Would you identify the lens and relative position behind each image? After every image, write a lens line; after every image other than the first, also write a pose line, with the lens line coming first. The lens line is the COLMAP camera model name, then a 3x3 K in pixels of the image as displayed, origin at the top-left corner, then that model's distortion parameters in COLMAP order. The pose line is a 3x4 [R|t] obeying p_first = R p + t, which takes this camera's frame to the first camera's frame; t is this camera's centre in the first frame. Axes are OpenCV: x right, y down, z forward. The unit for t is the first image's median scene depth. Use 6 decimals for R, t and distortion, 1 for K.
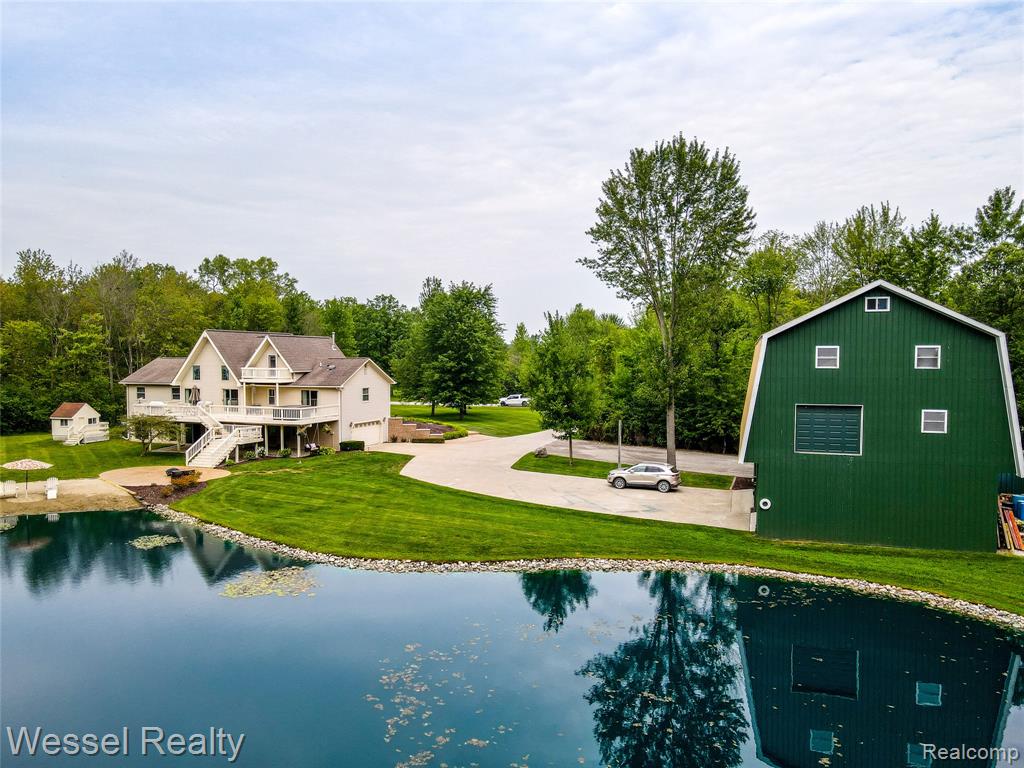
lens RADIAL K [[765.5, 0, 510.6], [0, 765.5, 396.0], [0, 0, 1]] dist [0.002957, 0.046008]
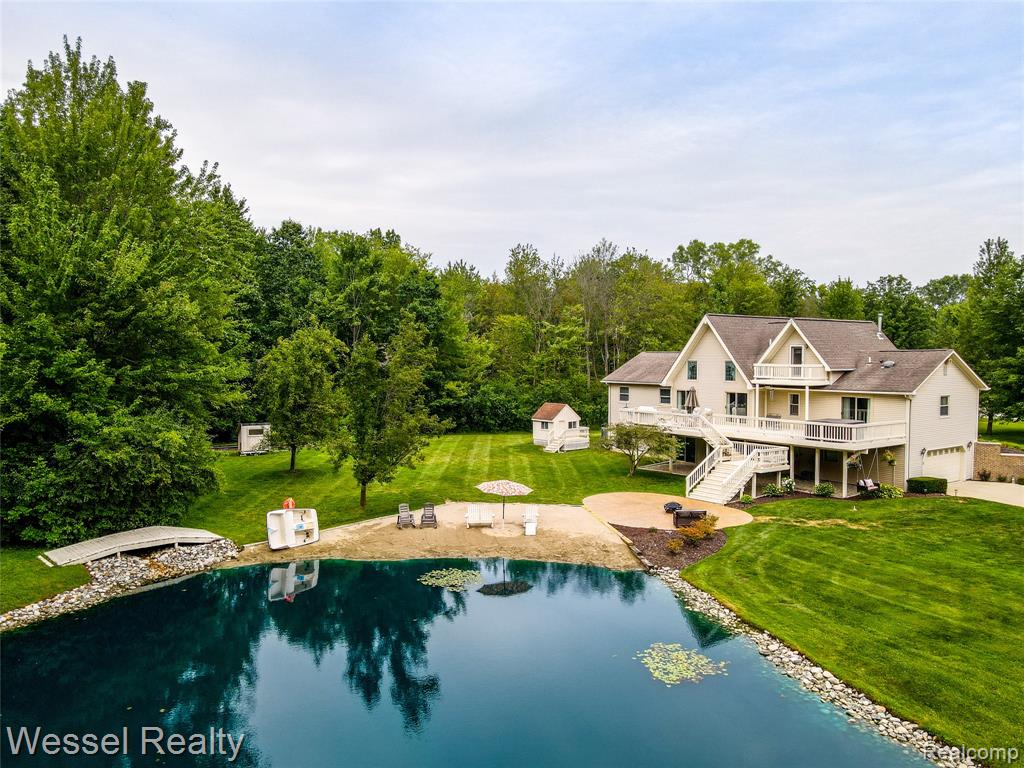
lens RADIAL K [[759.6, 0, 510.8], [0, 759.6, 395.0], [0, 0, 1]] dist [0.007120, 0.001528]
pose [[0.842935, 0.026920, -0.537341, -0.150497], [-0.026393, 0.999614, 0.008675, -0.007069], [0.537367, 0.006869, 0.843320, 0.252985]]
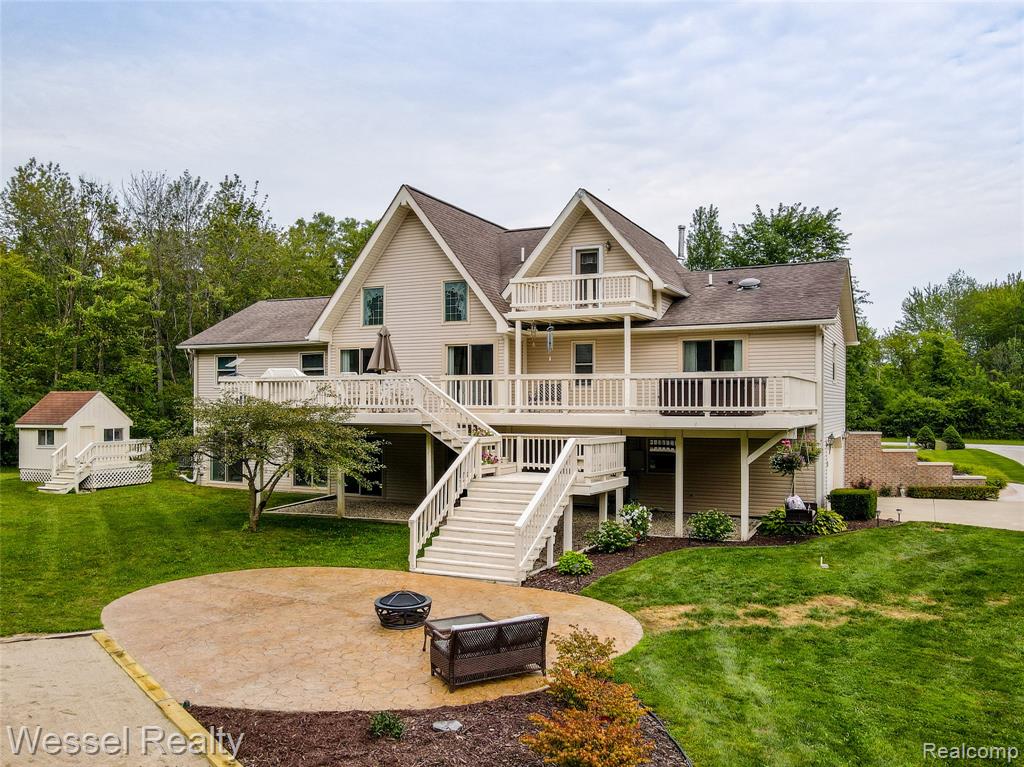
lens RADIAL K [[825.6, 0, 510.8], [0, 825.6, 412.5], [0, 0, 1]] dist [0.002109, 0.005439]
pose [[0.996972, 0.003382, -0.077683, -0.309458], [-0.006869, 0.998978, -0.044664, 0.040186], [0.077453, 0.045062, 0.995977, 0.598693]]
